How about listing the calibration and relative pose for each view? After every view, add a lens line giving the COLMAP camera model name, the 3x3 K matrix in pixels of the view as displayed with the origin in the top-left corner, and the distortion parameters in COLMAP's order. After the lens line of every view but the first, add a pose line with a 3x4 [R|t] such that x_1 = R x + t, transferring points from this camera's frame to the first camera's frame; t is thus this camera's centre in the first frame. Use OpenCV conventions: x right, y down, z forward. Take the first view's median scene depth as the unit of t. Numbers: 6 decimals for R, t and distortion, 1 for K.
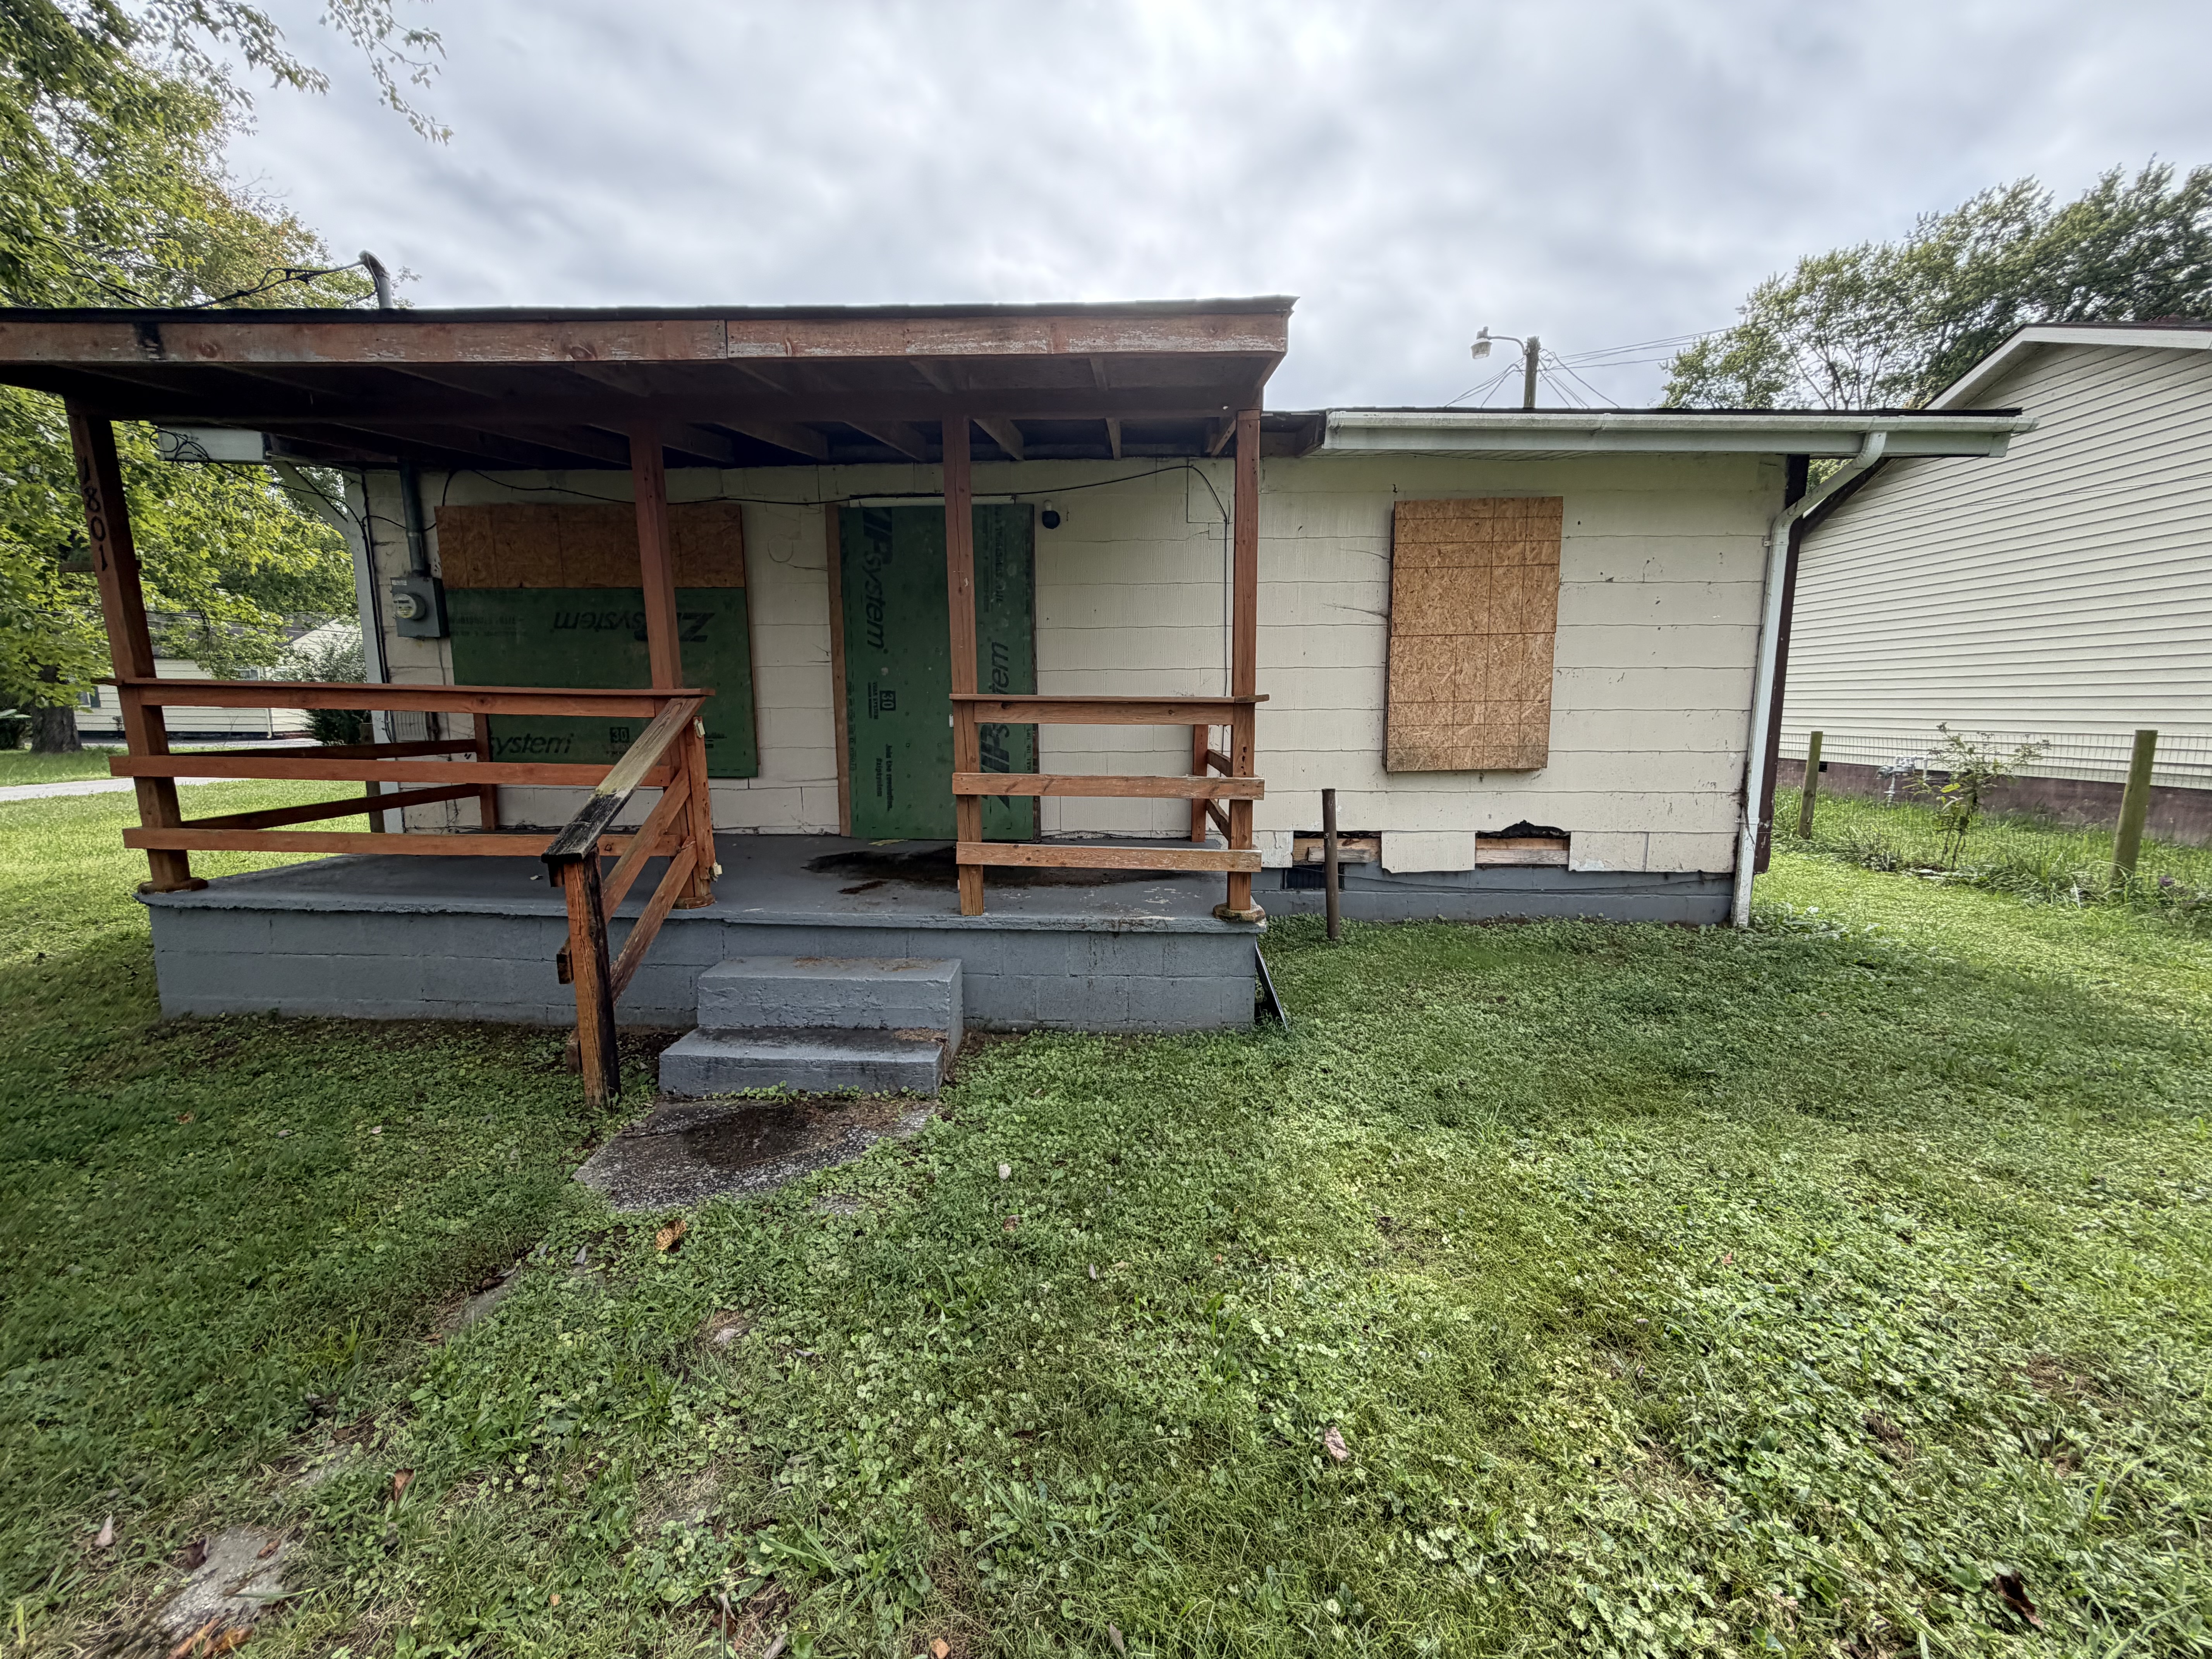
lens RADIAL K [[880.7, 0, 1102.3], [0, 880.7, 830.6], [0, 0, 1]] dist [0.002094, -0.000682]
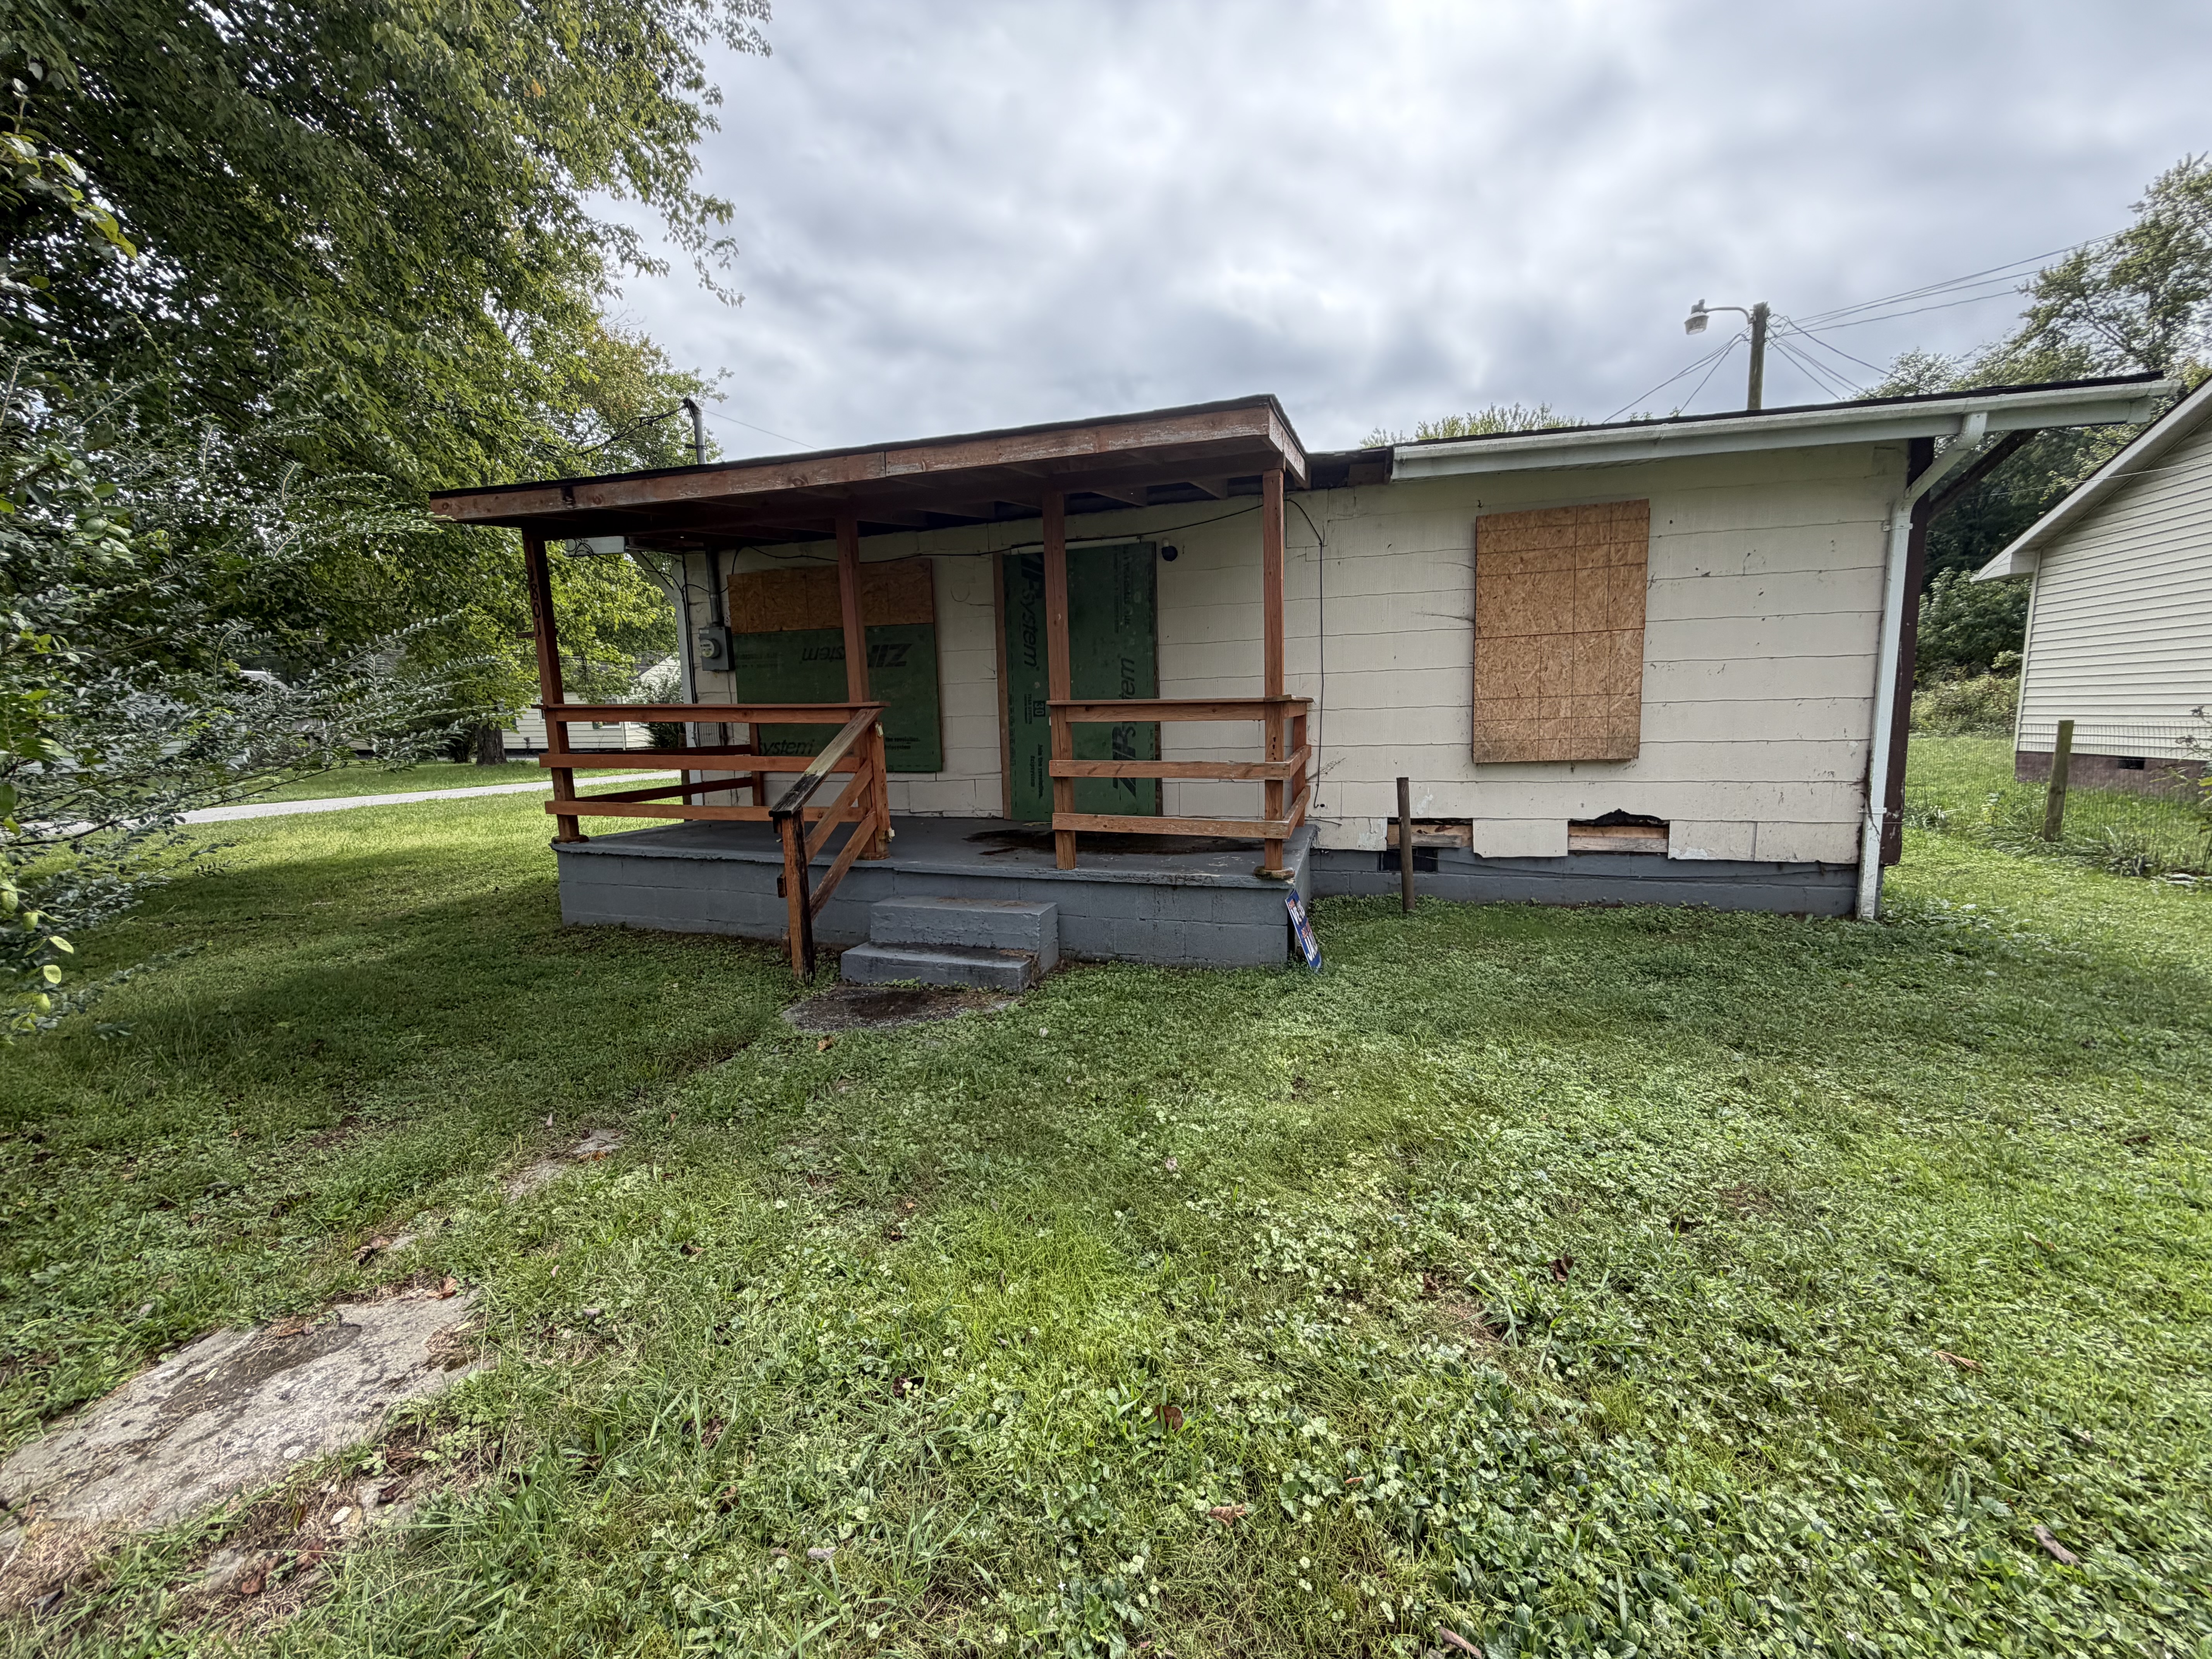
lens RADIAL K [[876.1, 0, 1098.2], [0, 876.1, 829.5], [0, 0, 1]] dist [-0.000220, -0.000036]
pose [[0.966514, 0.011849, -0.256339, 0.157807], [-0.014676, 0.999851, -0.009119, 0.032567], [0.256193, 0.012576, 0.966544, -0.166971]]
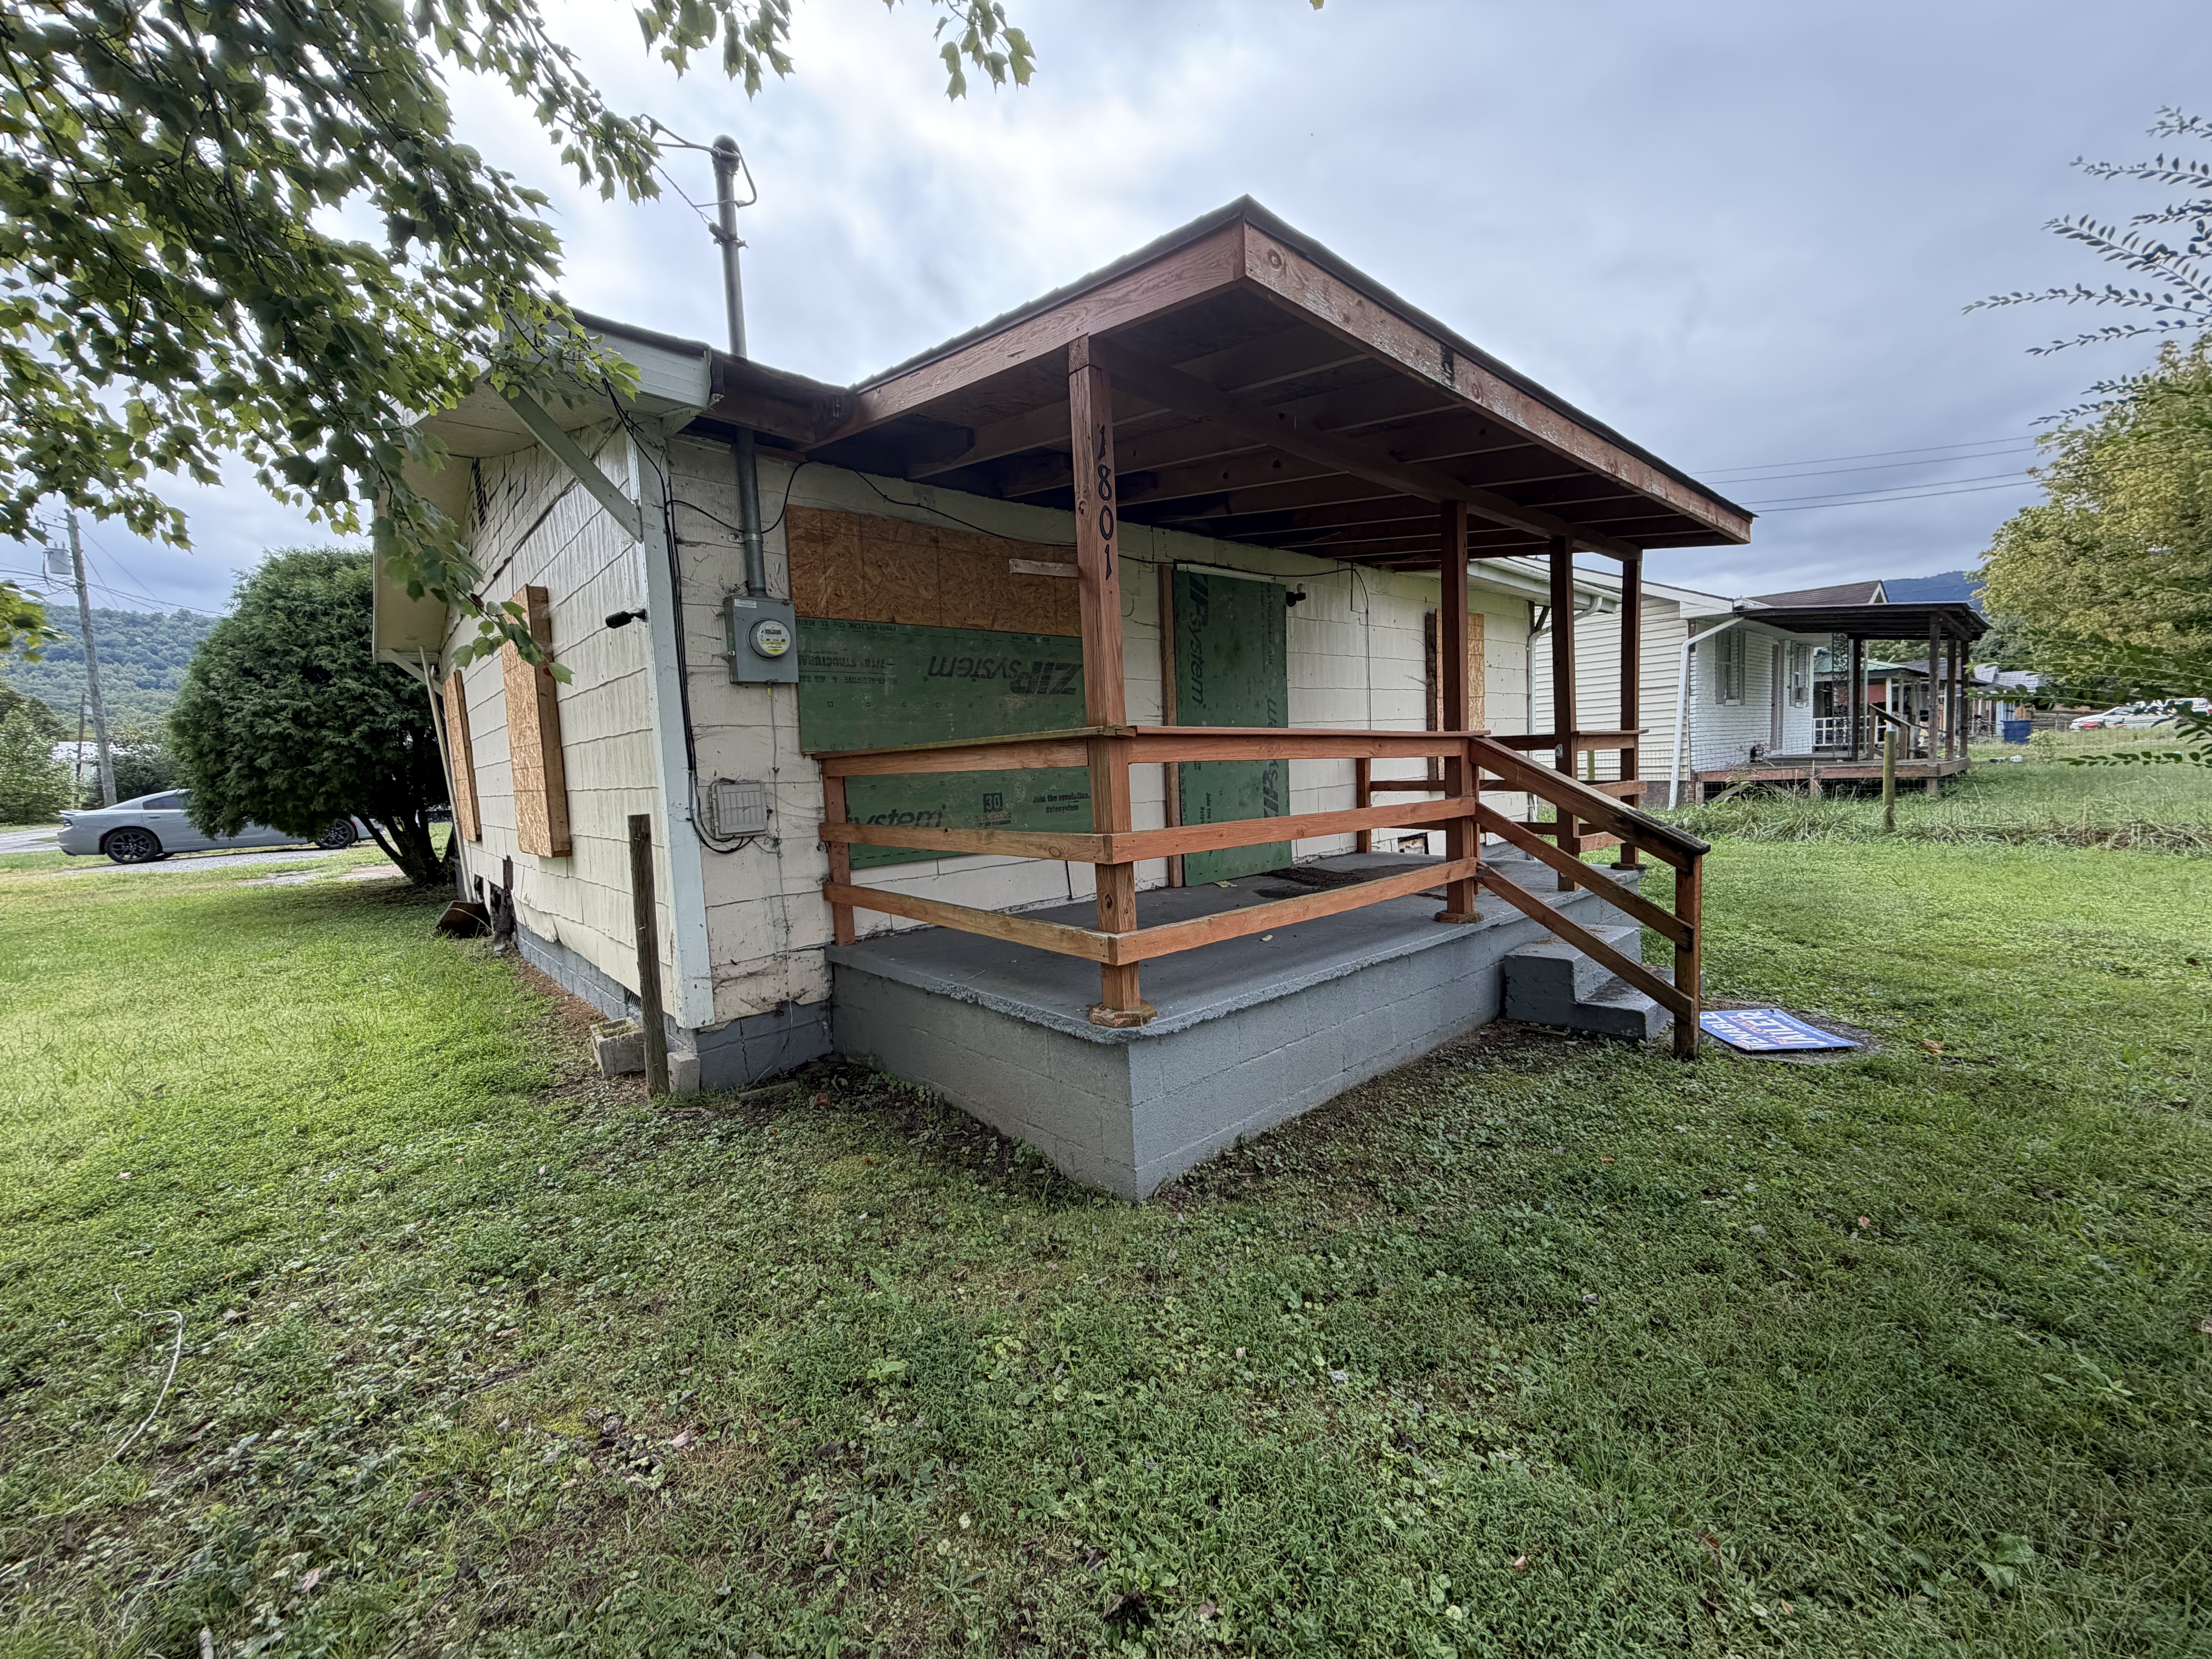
lens RADIAL K [[876.1, 0, 1098.2], [0, 876.1, 829.5], [0, 0, 1]] dist [-0.000220, -0.000036]
pose [[0.727625, -0.087880, 0.680322, -1.108210], [0.142164, 0.989547, -0.024225, -0.050918], [-0.671082, 0.114344, 0.732513, 0.340457]]
